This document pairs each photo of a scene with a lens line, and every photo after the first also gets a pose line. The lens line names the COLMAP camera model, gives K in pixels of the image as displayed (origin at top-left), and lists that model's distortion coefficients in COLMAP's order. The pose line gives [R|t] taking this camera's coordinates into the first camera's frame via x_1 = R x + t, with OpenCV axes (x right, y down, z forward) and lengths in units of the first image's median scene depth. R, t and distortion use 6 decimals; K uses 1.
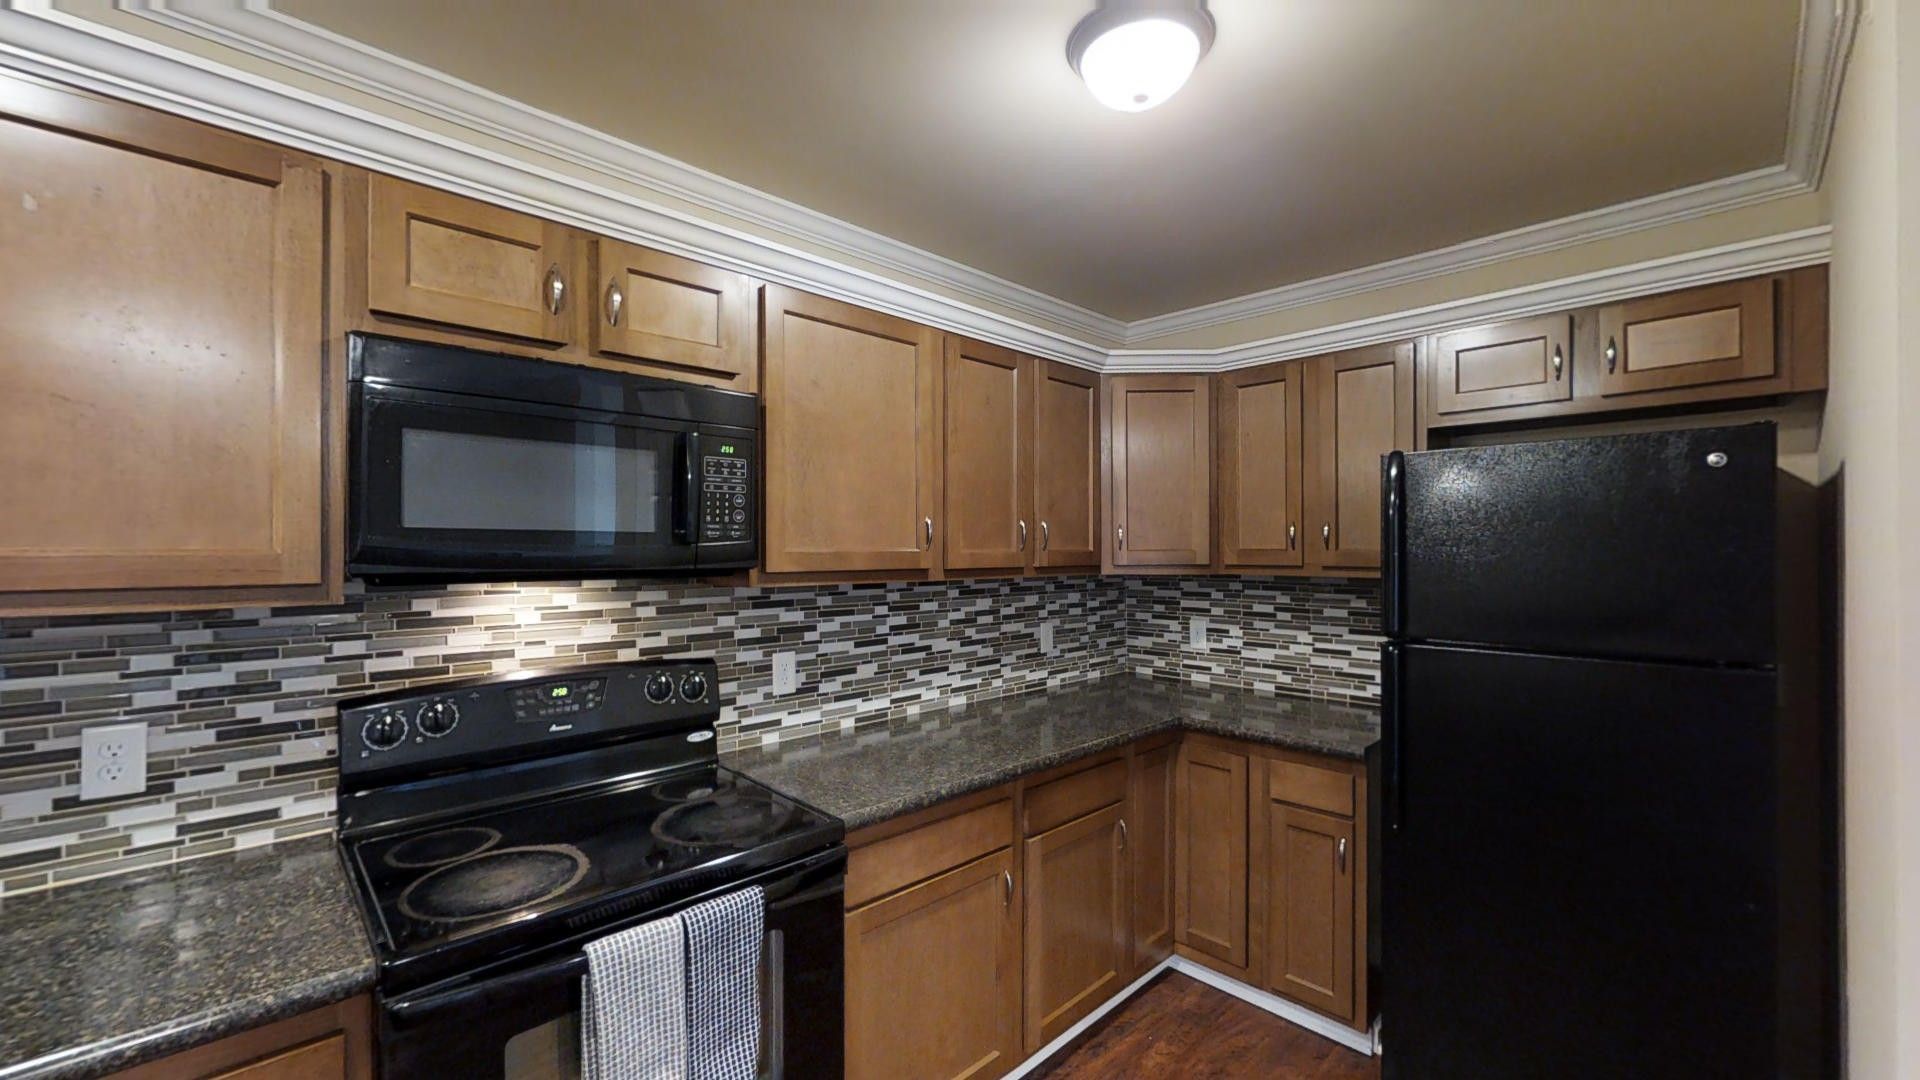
lens RADIAL K [[755.7, 0, 961.4], [0, 755.7, 547.8], [0, 0, 1]] dist [-0.000632, 0.000252]
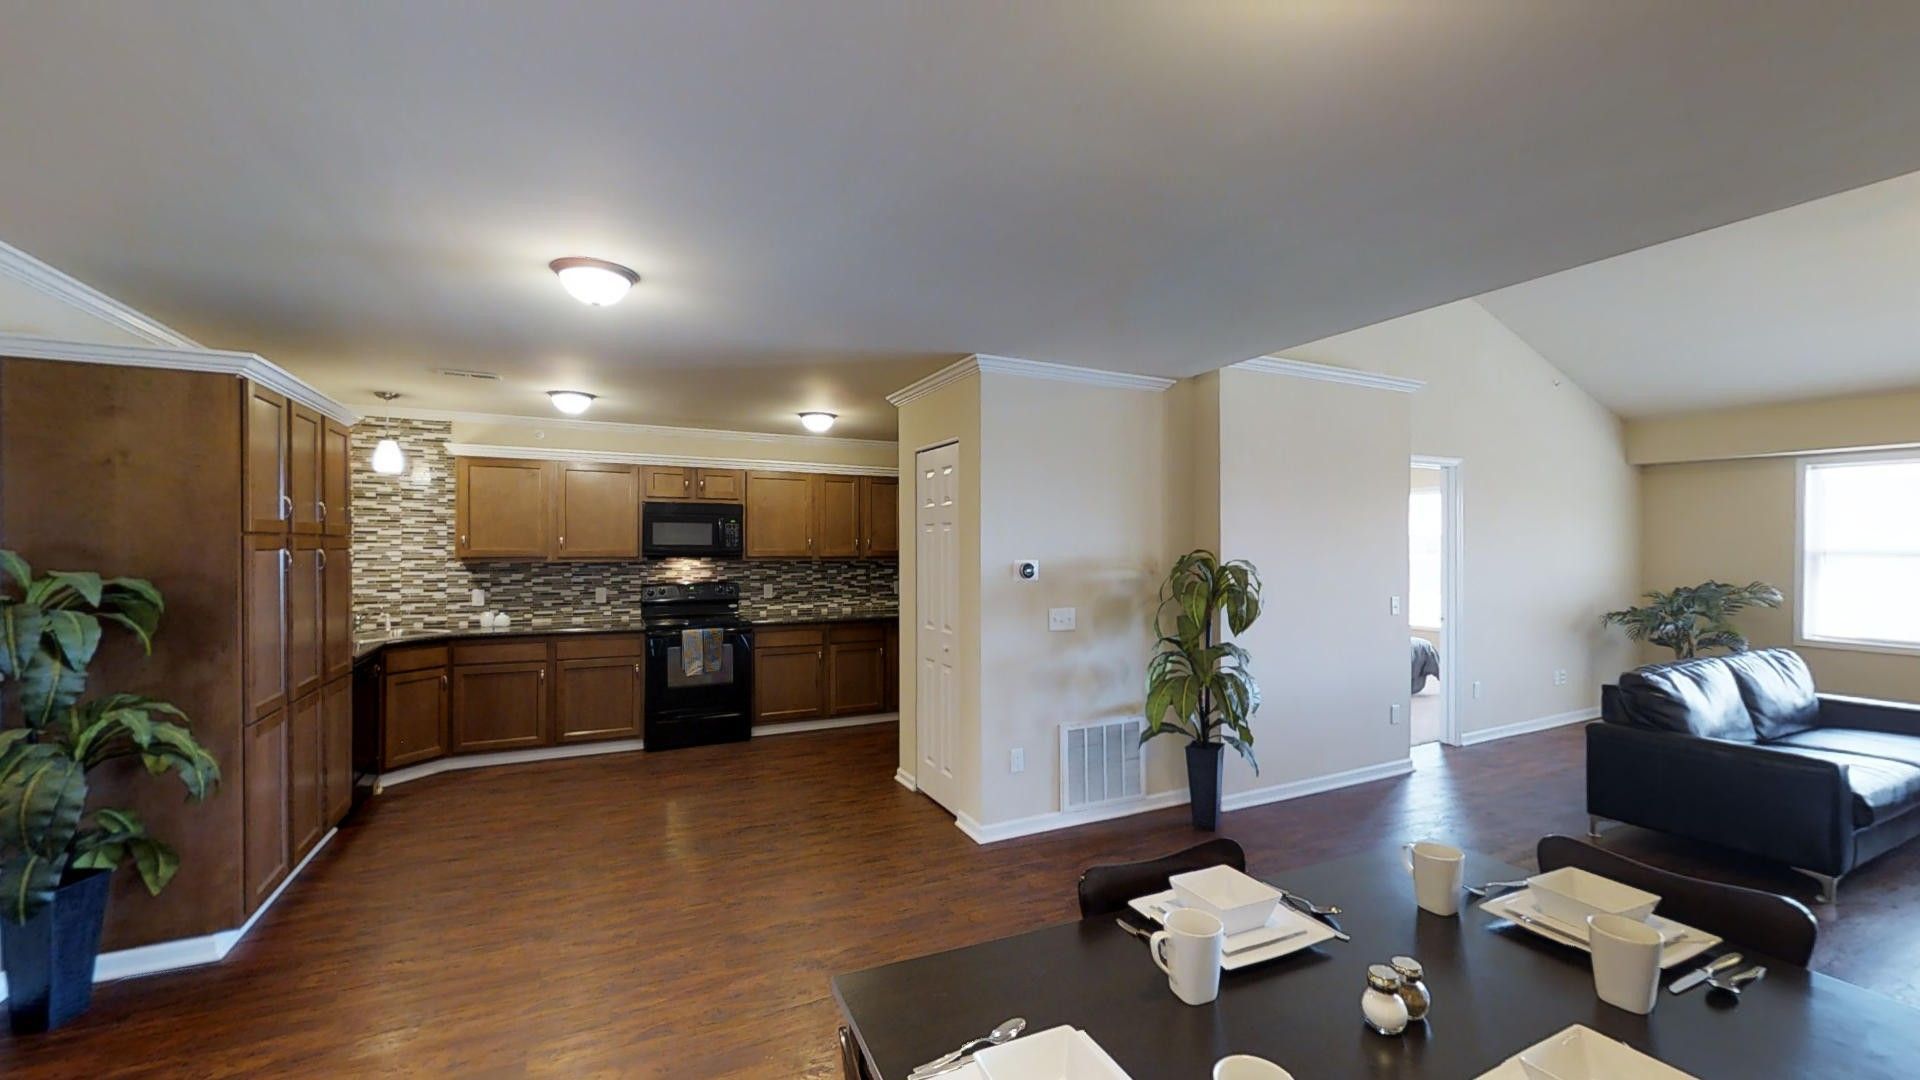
lens RADIAL K [[755.7, 0, 961.4], [0, 755.7, 547.8], [0, 0, 1]] dist [-0.000632, 0.000252]
pose [[0.951888, 0.000355, -0.306445, 1.579276], [-0.000243, 1.000000, 0.000404, -0.006614], [0.306445, -0.000310, 0.951888, -1.797724]]
